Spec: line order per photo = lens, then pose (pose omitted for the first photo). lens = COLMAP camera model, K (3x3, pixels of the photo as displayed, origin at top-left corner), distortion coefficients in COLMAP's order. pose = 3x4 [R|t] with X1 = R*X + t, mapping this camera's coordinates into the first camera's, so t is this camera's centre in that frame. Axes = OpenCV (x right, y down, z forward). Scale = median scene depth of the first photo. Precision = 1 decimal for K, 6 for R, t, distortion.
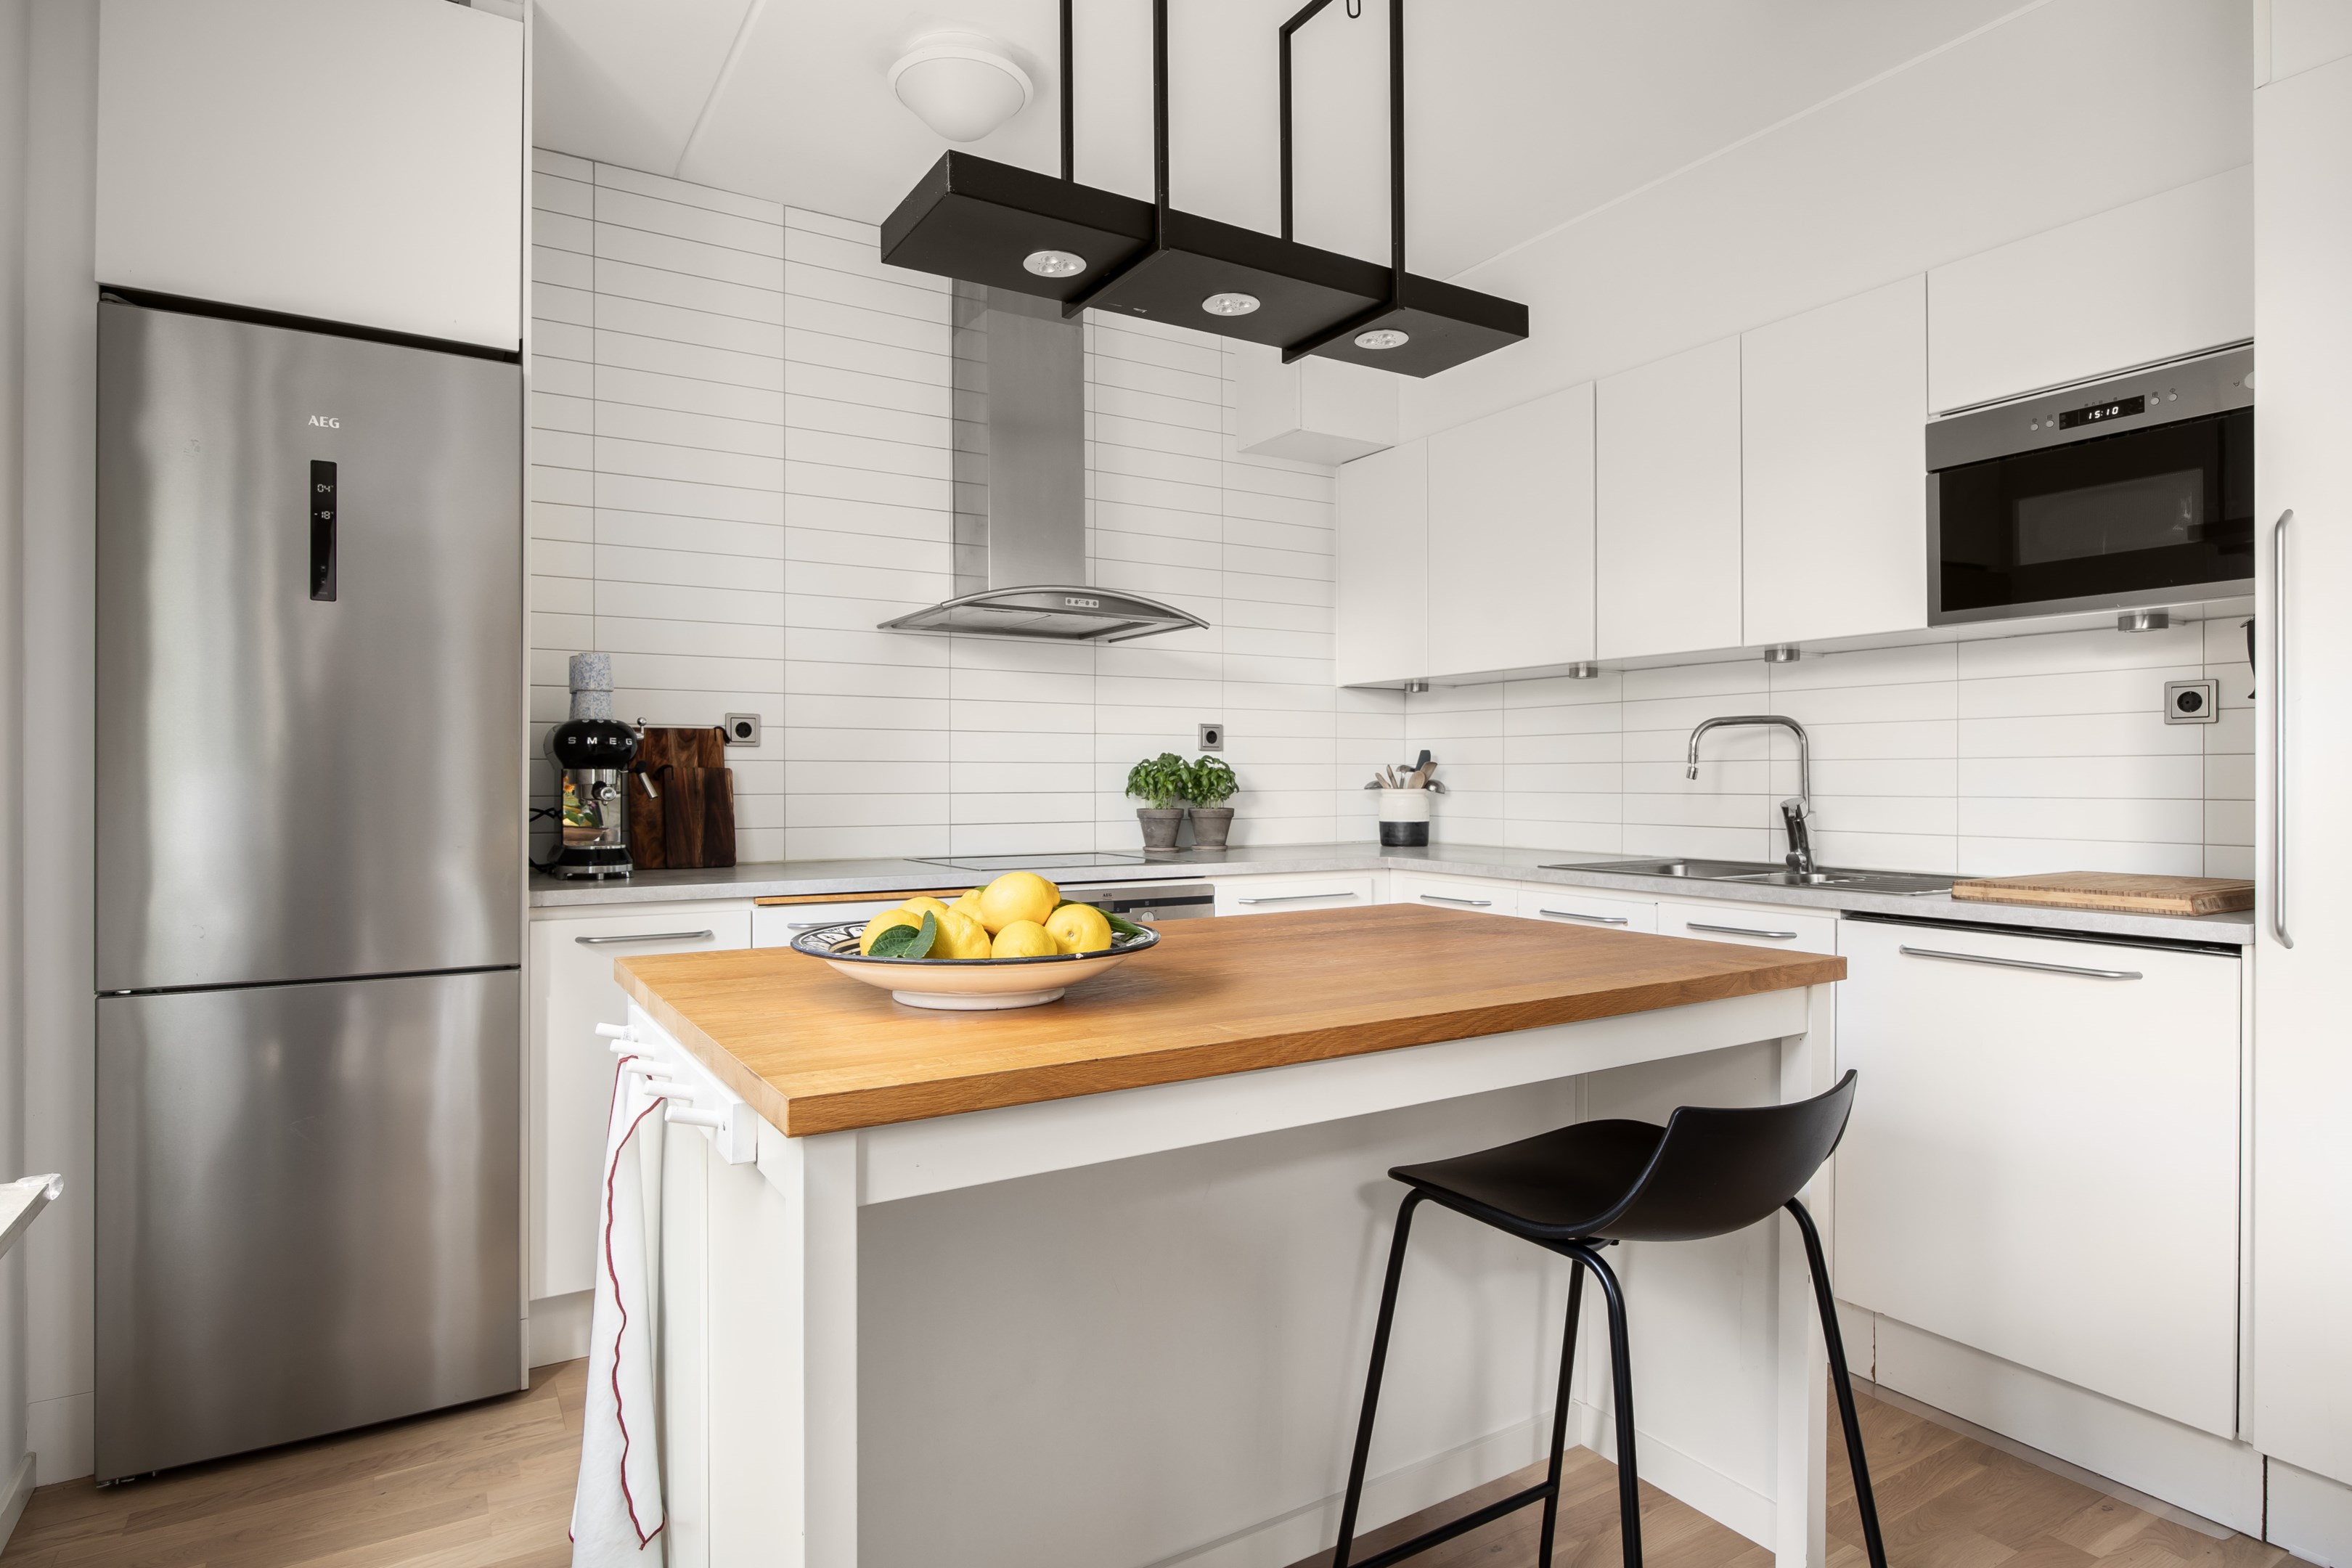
lens RADIAL K [[1273.3, 0, 1176.0], [0, 1273.3, 784.0], [0, 0, 1]] dist [-0.009438, 0.001840]
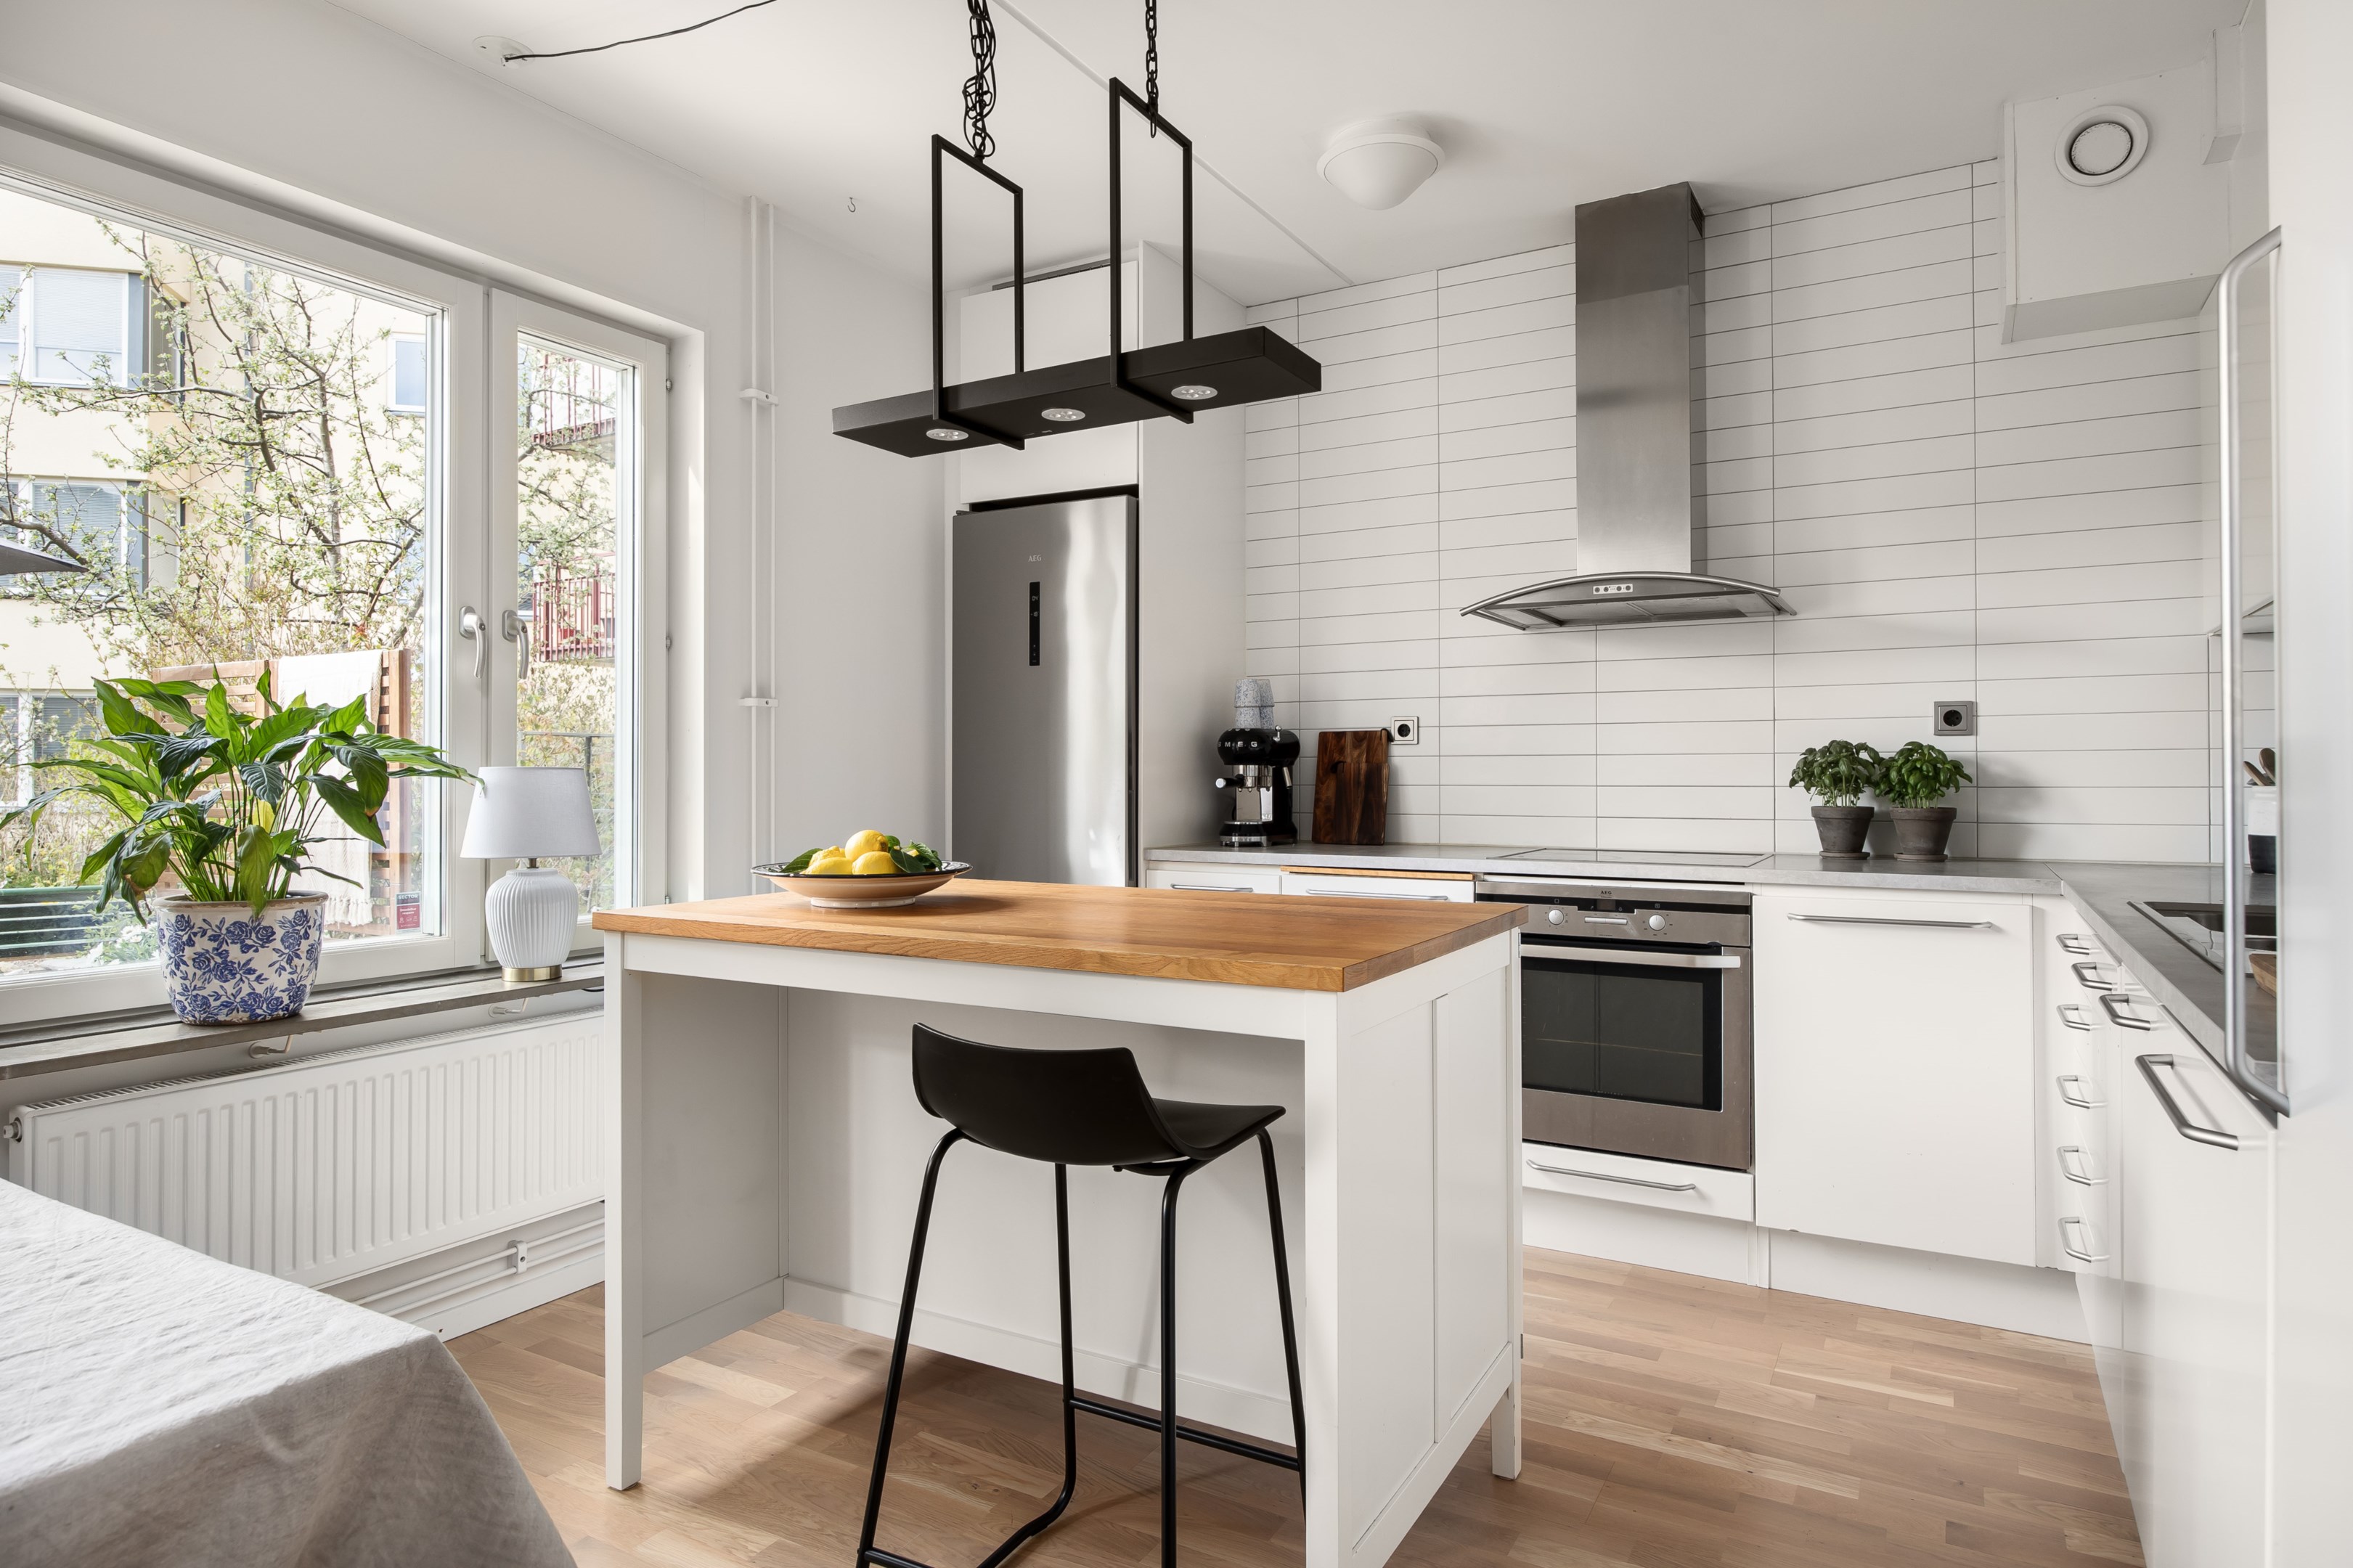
lens RADIAL K [[1361.4, 0, 1162.2], [0, 1361.4, 760.4], [0, 0, 1]] dist [0.017418, -0.000602]
pose [[0.466476, -0.009336, -0.884485, 0.665787], [-0.001633, 0.999933, -0.011416, -0.000102], [0.884533, 0.006770, 0.466429, 0.212970]]
